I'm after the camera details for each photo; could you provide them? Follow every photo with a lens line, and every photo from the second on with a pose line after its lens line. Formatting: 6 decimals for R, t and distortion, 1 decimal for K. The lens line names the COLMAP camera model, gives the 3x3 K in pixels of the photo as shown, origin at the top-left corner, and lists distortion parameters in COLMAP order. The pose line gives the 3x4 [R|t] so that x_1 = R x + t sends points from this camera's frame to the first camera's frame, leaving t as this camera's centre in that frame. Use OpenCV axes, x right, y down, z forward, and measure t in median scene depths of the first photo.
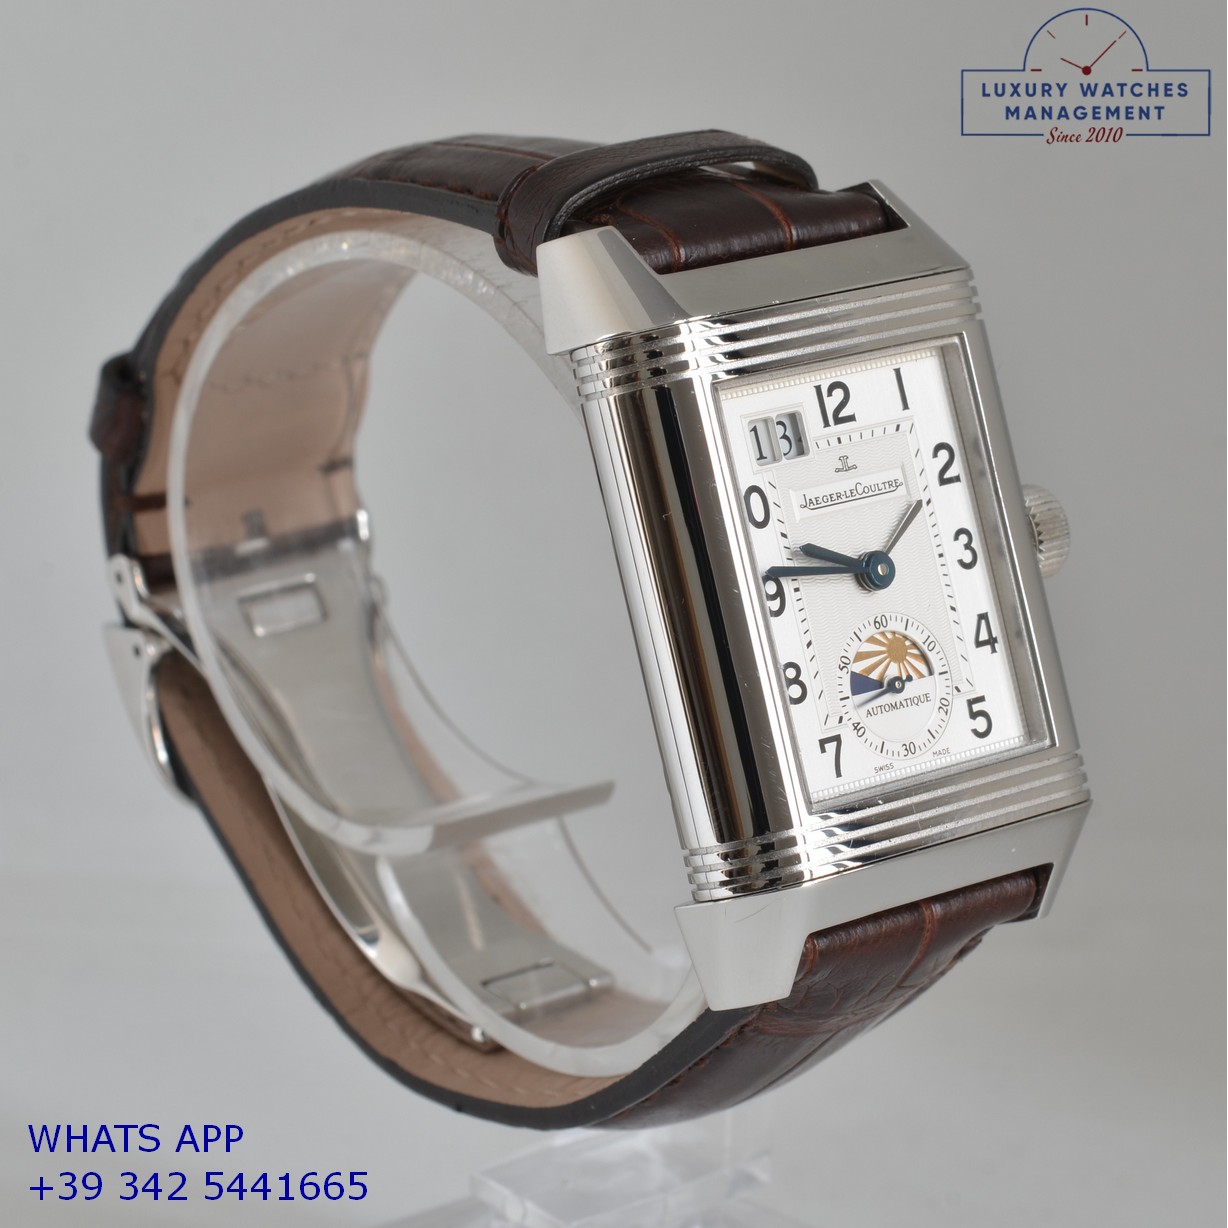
lens RADIAL K [[5816.2, 0, 614.0], [0, 5816.2, 614.0], [0, 0, 1]] dist [-0.217848, 0.652225]
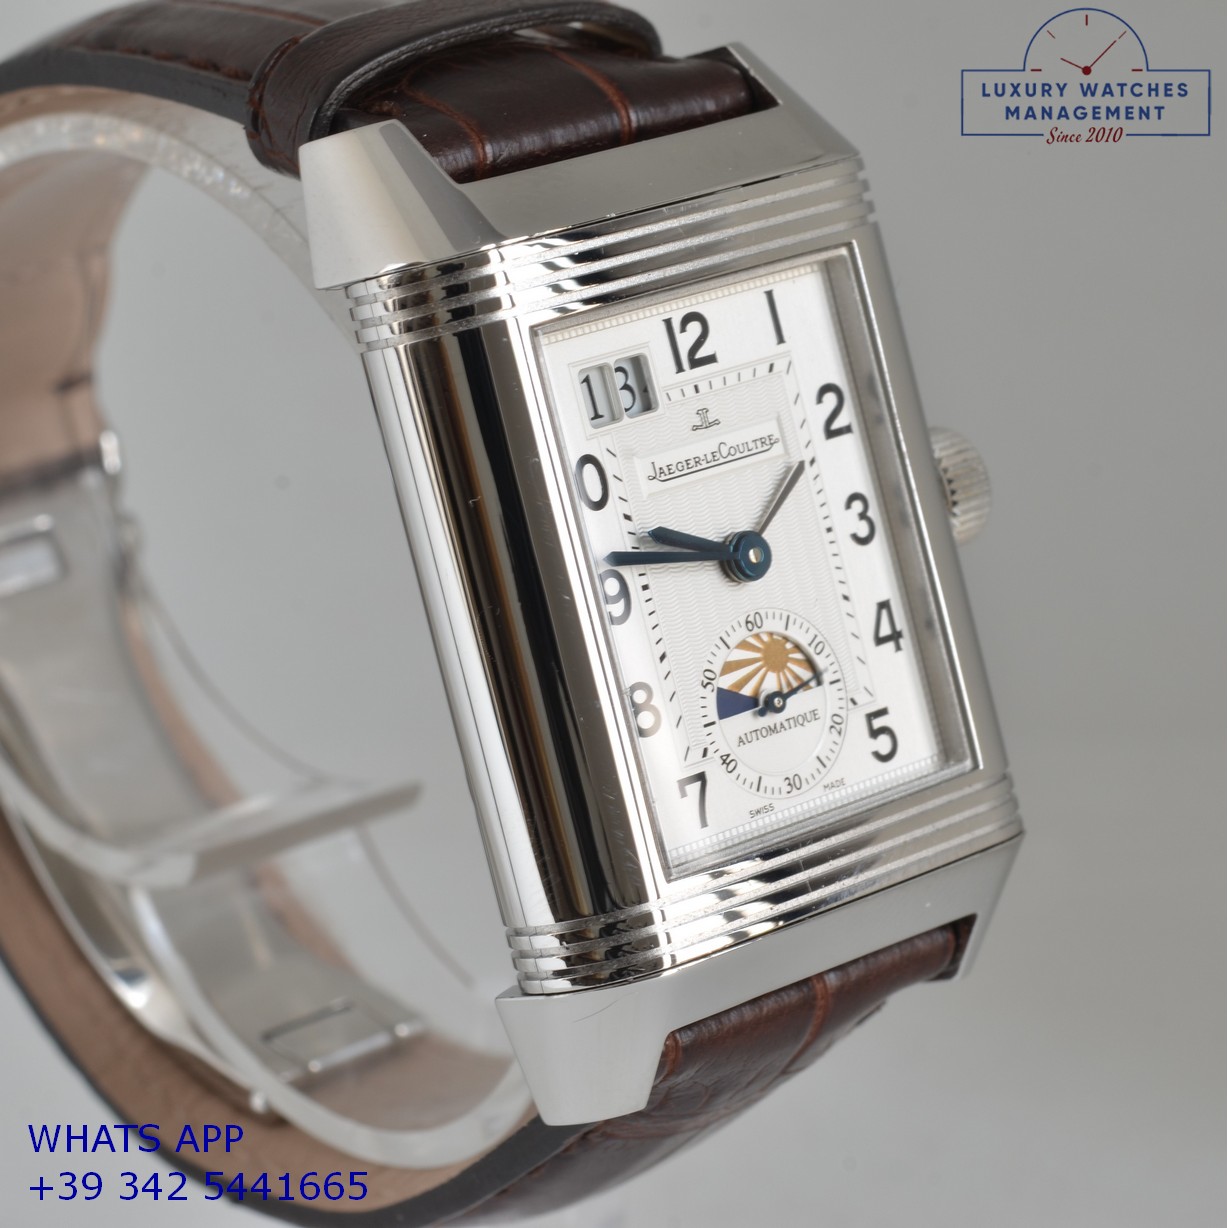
lens RADIAL K [[5311.1, 0, 614.0], [0, 5311.1, 614.0], [0, 0, 1]] dist [-0.171820, -0.339870]
pose [[0.999414, -0.020520, 0.027379, 0.007761], [0.018693, 0.997684, 0.065407, -0.046081], [-0.028658, -0.064857, 0.997483, 0.291733]]
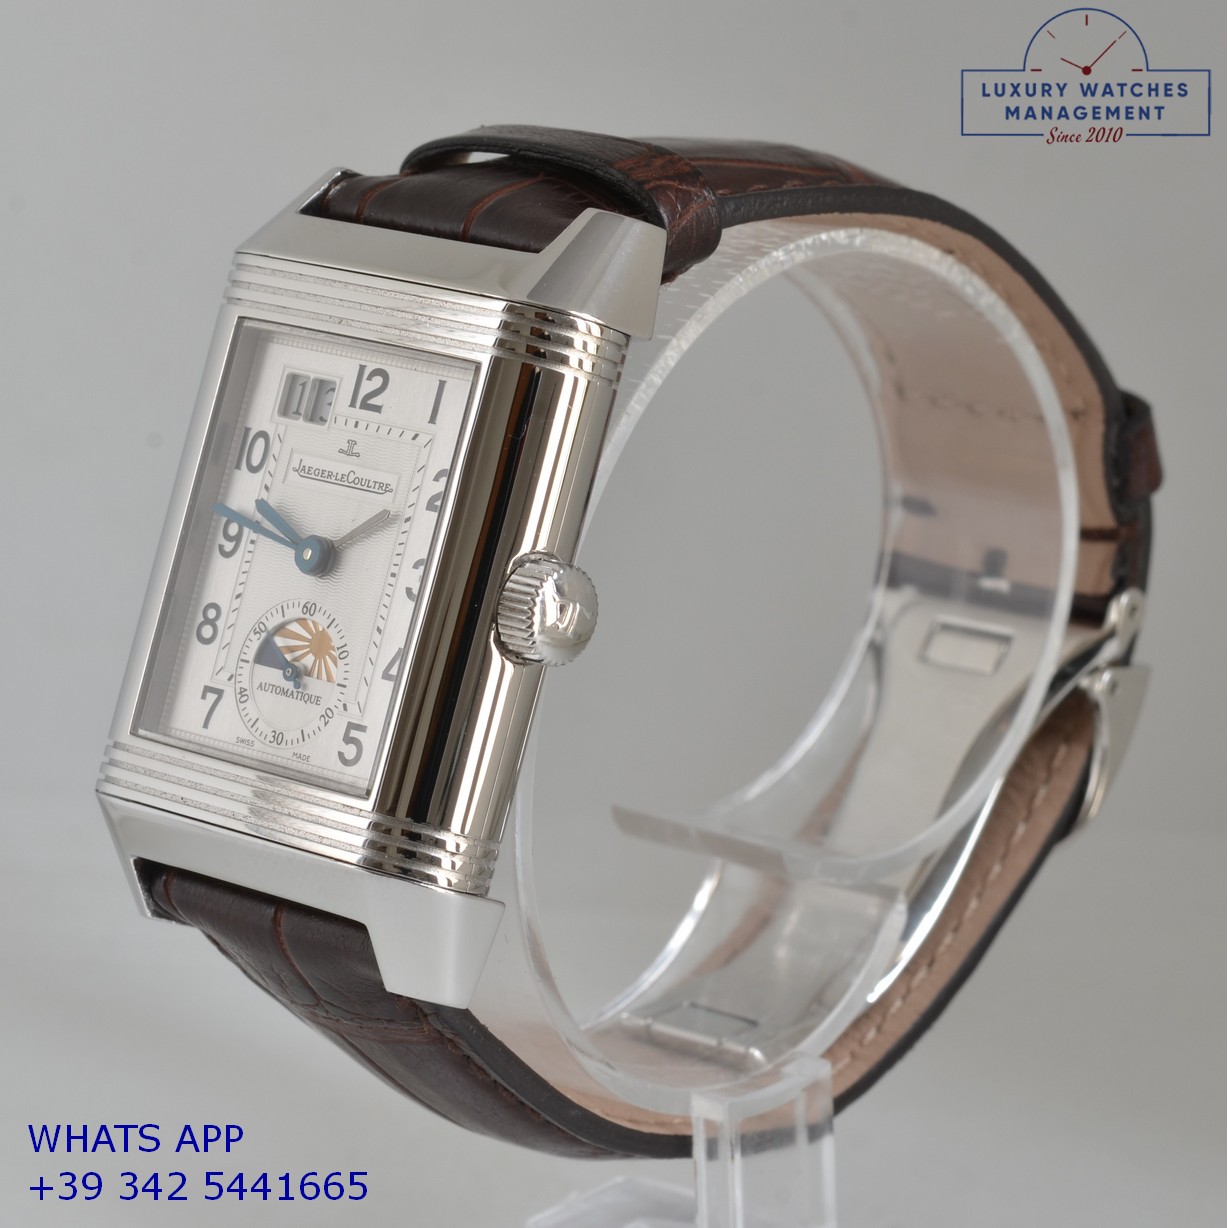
lens RADIAL K [[5311.1, 0, 614.0], [0, 5311.1, 614.0], [0, 0, 1]] dist [-0.171820, -0.339870]
pose [[0.152269, 0.236742, -0.959566, 0.905232], [-0.303469, 0.935187, 0.182571, -0.175294], [0.940596, 0.263399, 0.214244, 0.852101]]
